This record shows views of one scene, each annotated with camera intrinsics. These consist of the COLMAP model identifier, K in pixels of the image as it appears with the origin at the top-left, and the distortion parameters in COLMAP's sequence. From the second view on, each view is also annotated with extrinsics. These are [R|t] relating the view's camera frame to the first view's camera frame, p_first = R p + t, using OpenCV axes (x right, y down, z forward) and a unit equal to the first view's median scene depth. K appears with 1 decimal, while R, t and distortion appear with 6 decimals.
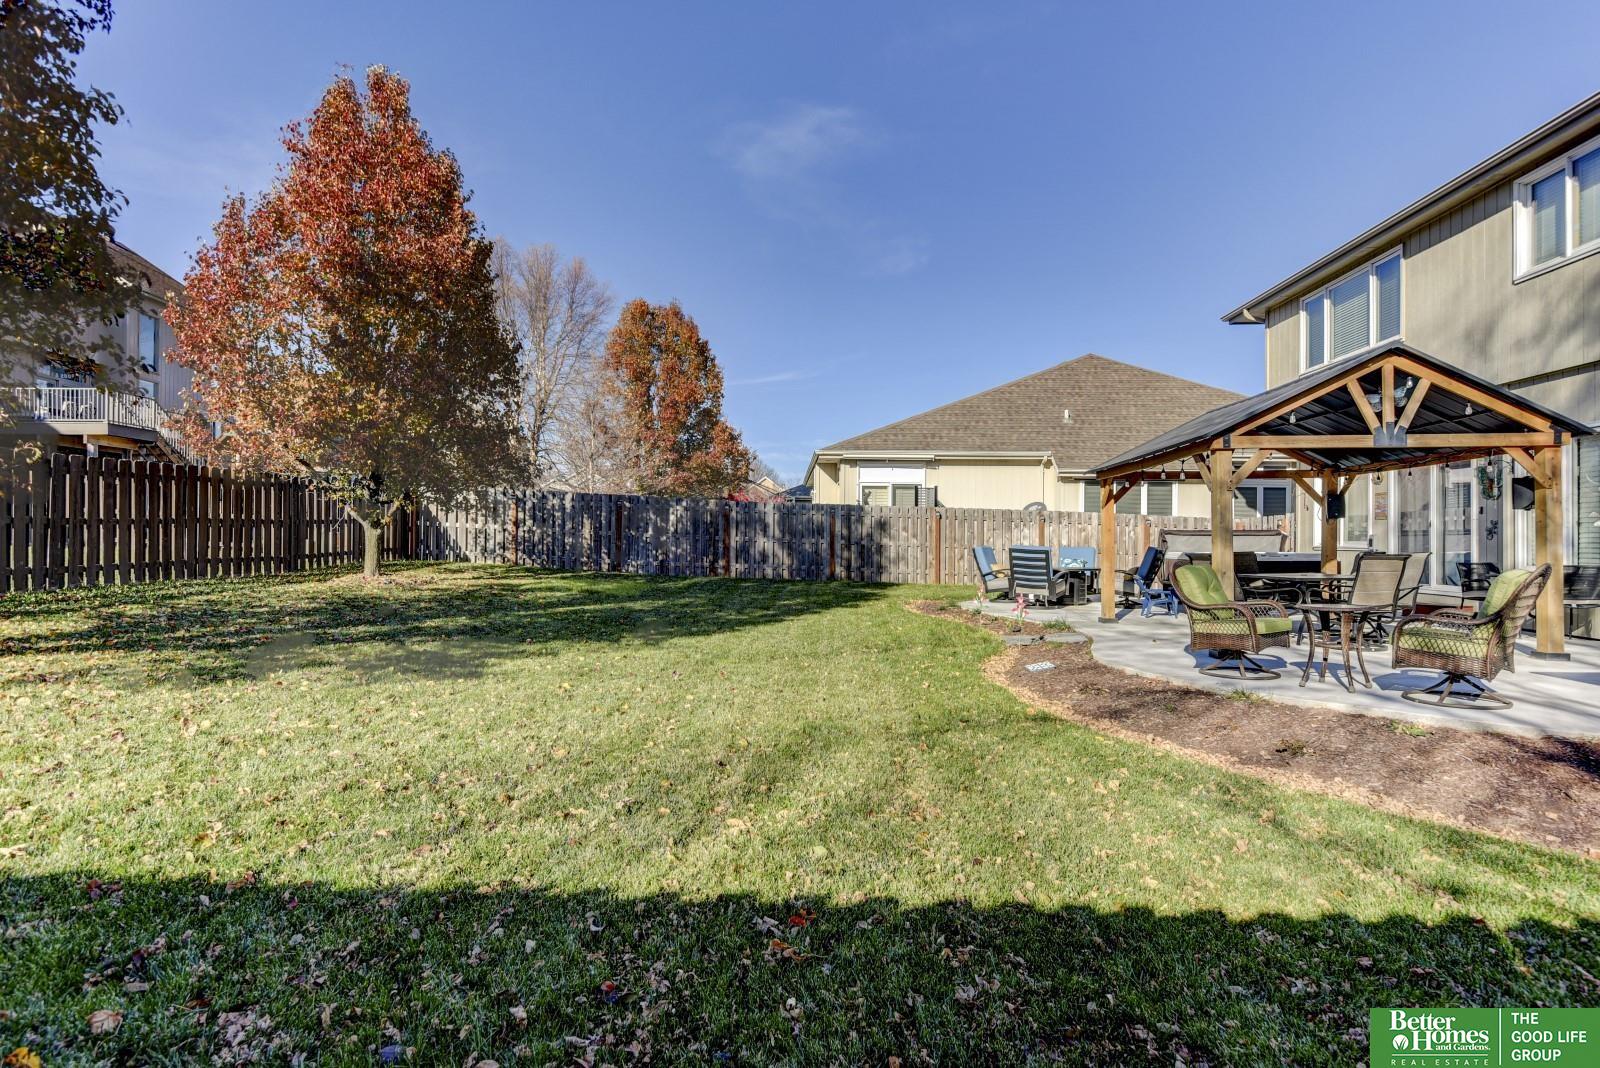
lens RADIAL K [[816.6, 0, 791.5], [0, 816.6, 539.5], [0, 0, 1]] dist [-0.006627, -0.001711]
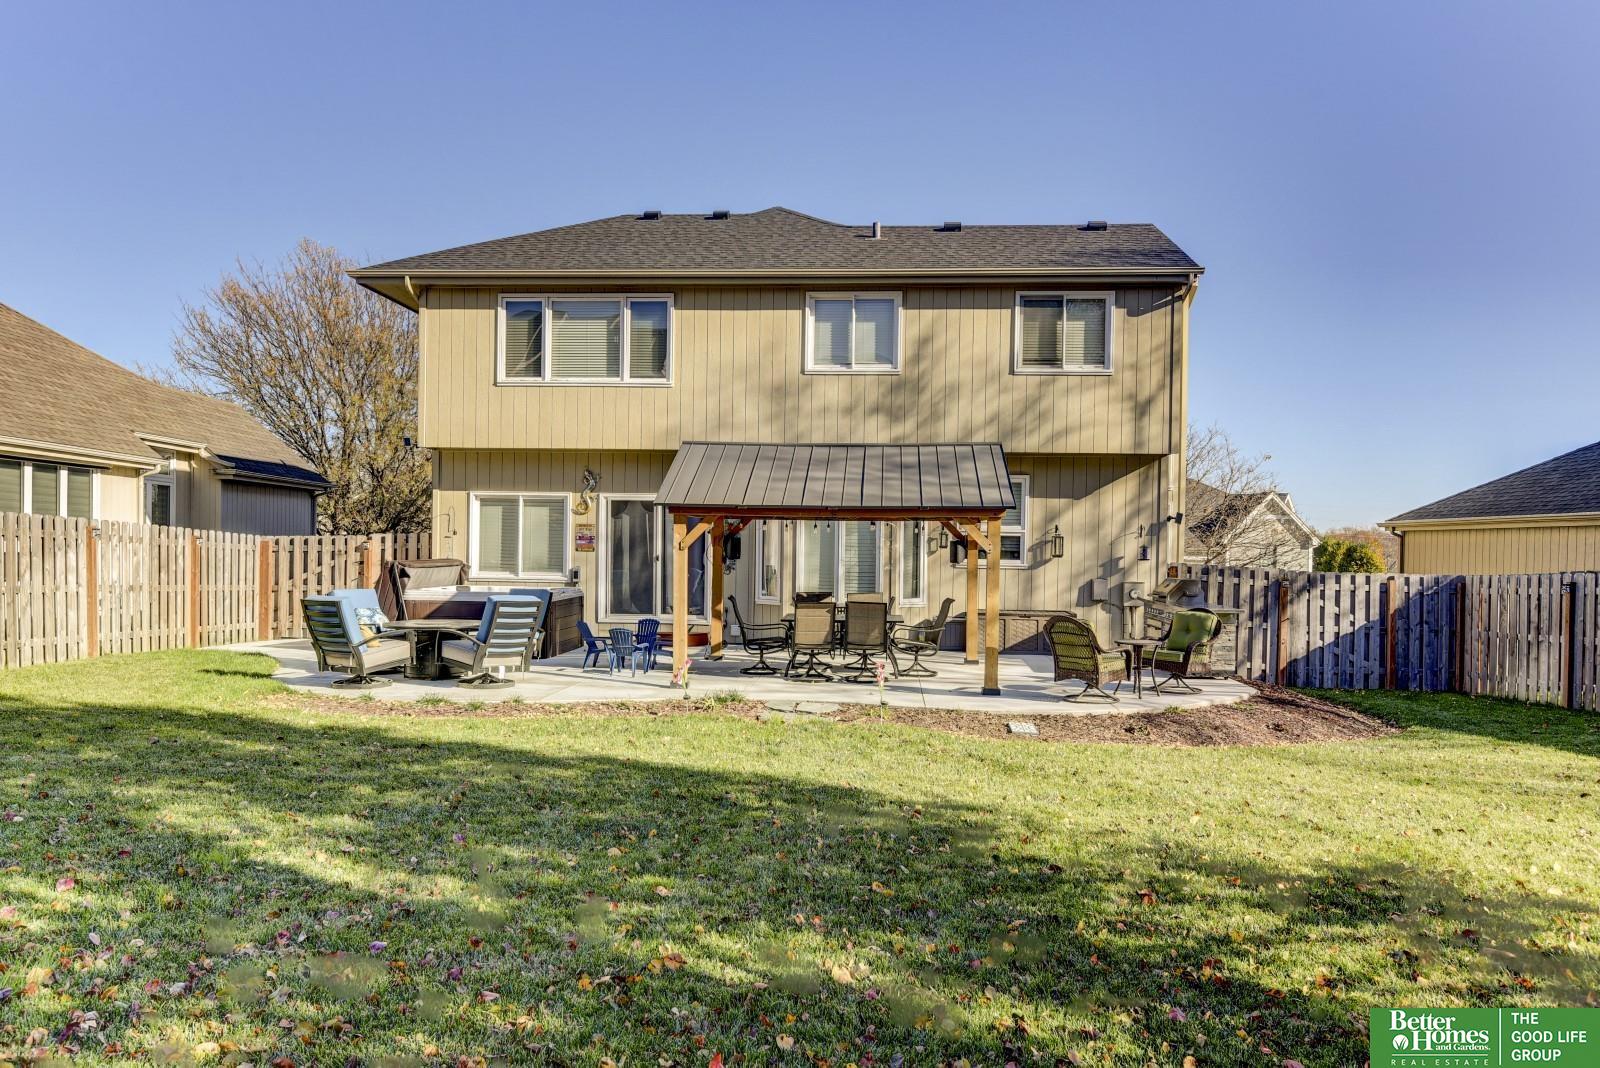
lens RADIAL K [[1116.4, 0, 793.2], [0, 1116.4, 558.3], [0, 0, 1]] dist [-0.006703, 0.003790]
pose [[0.003808, -0.014190, 0.999892, -0.440581], [-0.017357, 0.999748, 0.014254, -0.027941], [-0.999842, -0.017409, 0.003560, 0.526531]]
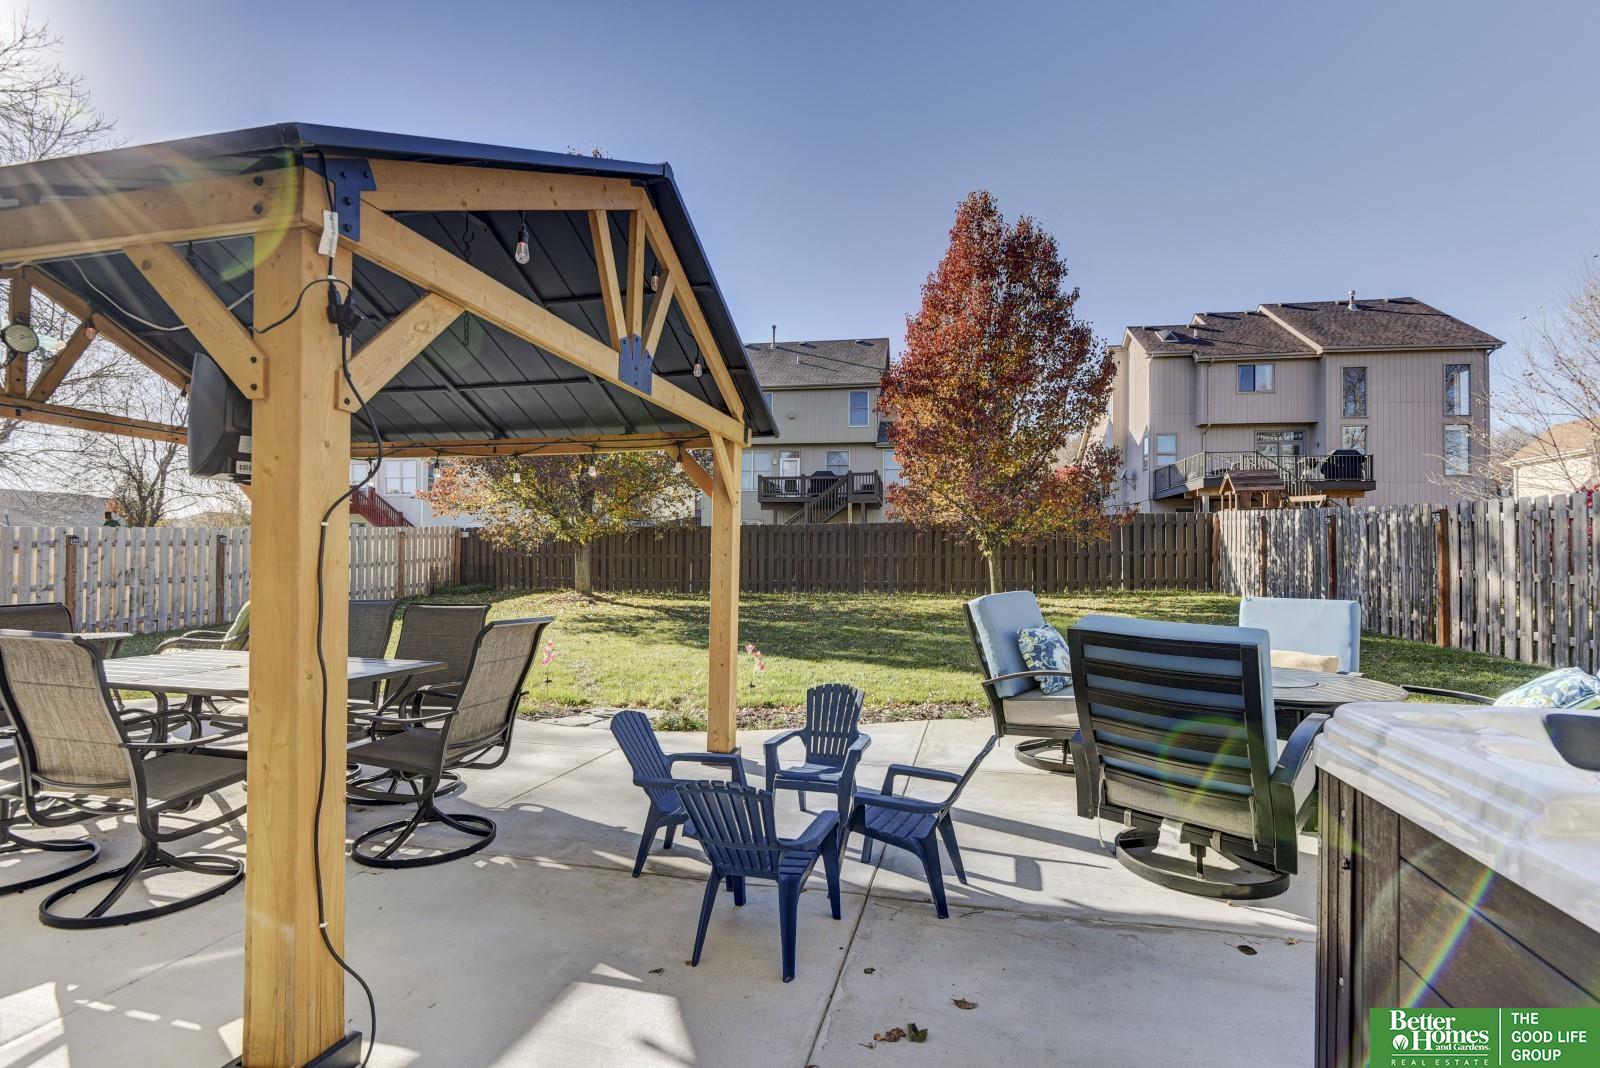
lens RADIAL K [[737.6, 0, 805.3], [0, 737.6, 542.4], [0, 0, 1]] dist [0.009847, -0.006652]
pose [[-0.159821, -0.029887, -0.986694, 0.470315], [-0.007761, 0.999549, -0.029019, -0.004431], [0.987116, 0.003020, -0.159980, 0.663308]]
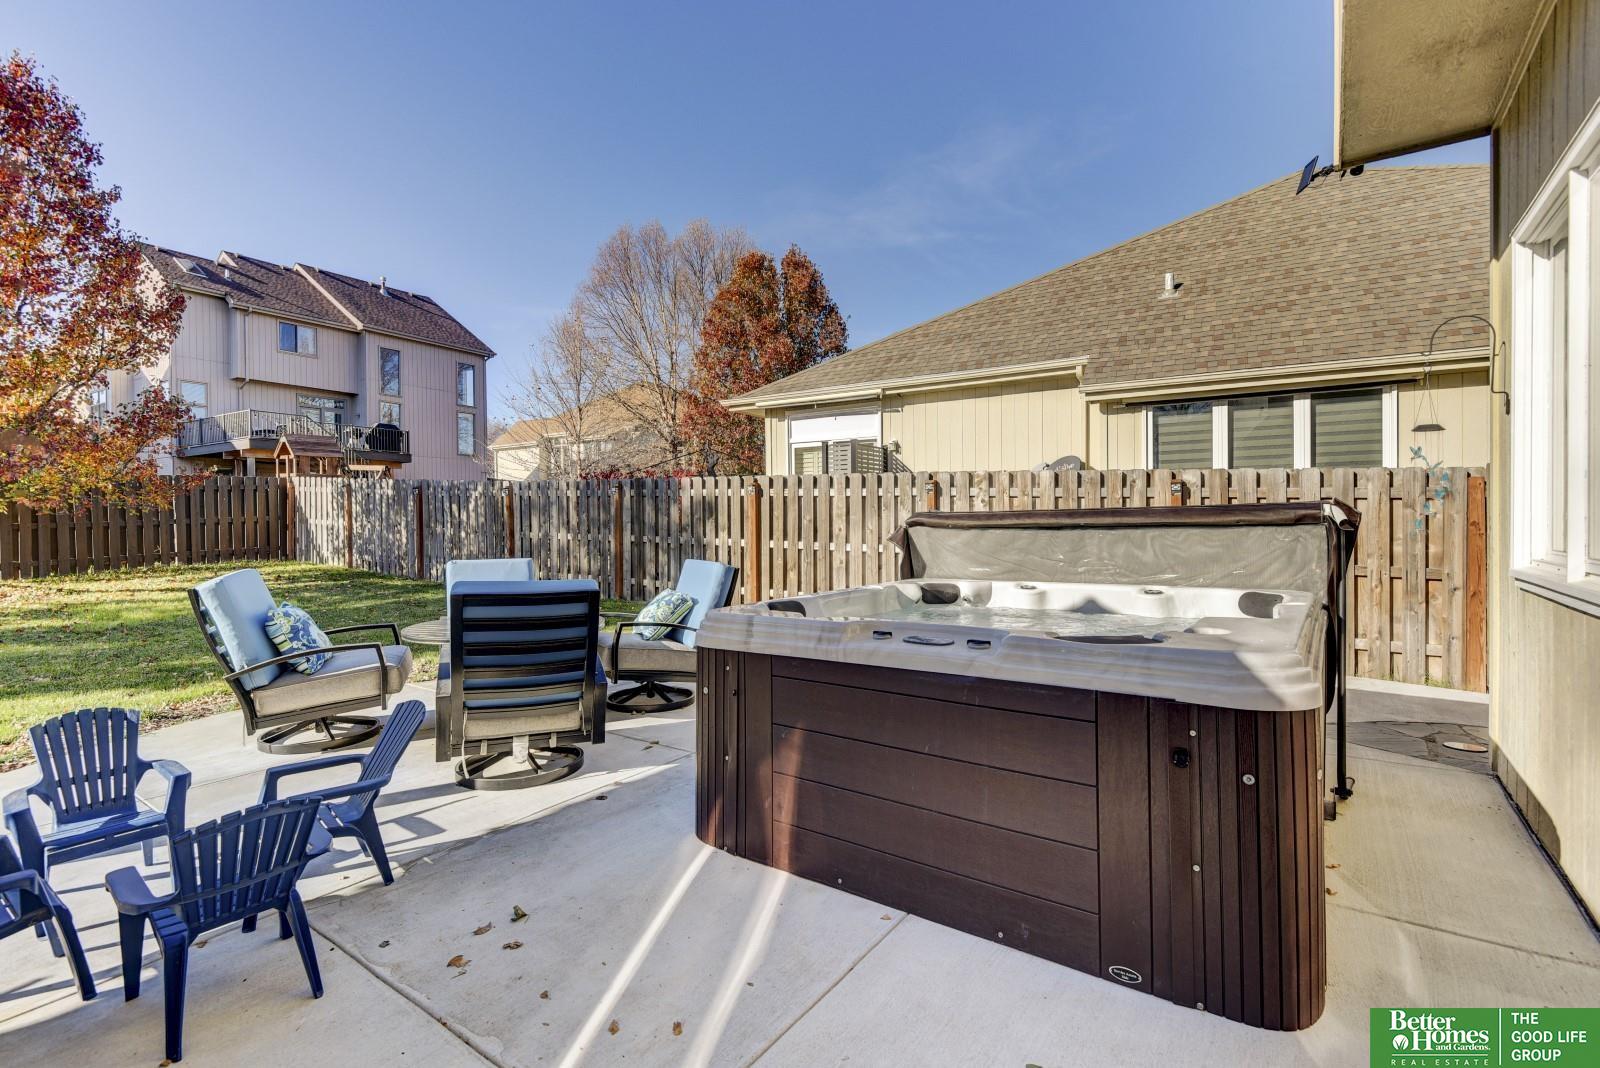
lens RADIAL K [[737.6, 0, 808.2], [0, 737.6, 531.8], [0, 0, 1]] dist [0.009847, -0.006652]
pose [[0.854043, -0.009620, -0.520113, 0.471965], [0.018569, 0.999756, 0.012000, -0.006797], [0.519871, -0.019907, 0.854013, 0.589118]]
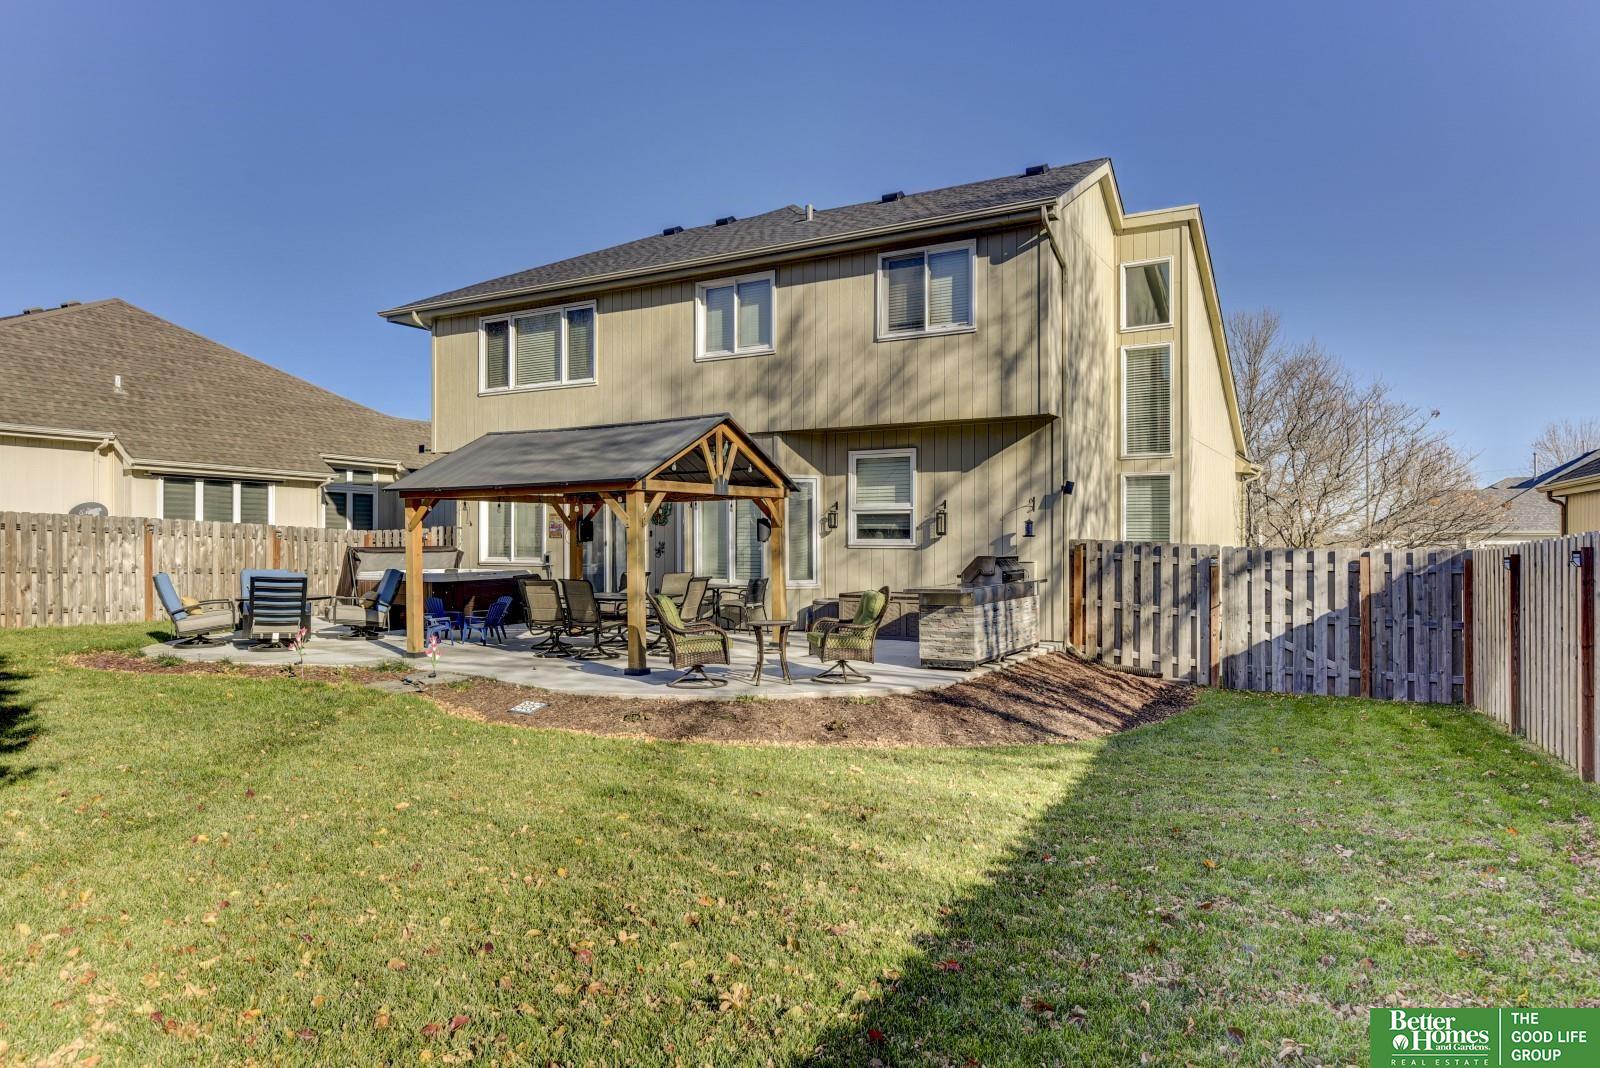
lens RADIAL K [[1016.9, 0, 792.9], [0, 1016.9, 542.2], [0, 0, 1]] dist [-0.006832, -0.002867]
pose [[0.434784, -0.006004, 0.900515, -0.264878], [0.000717, 0.999980, 0.006321, -0.019324], [-0.900534, -0.002102, 0.434780, 0.080219]]
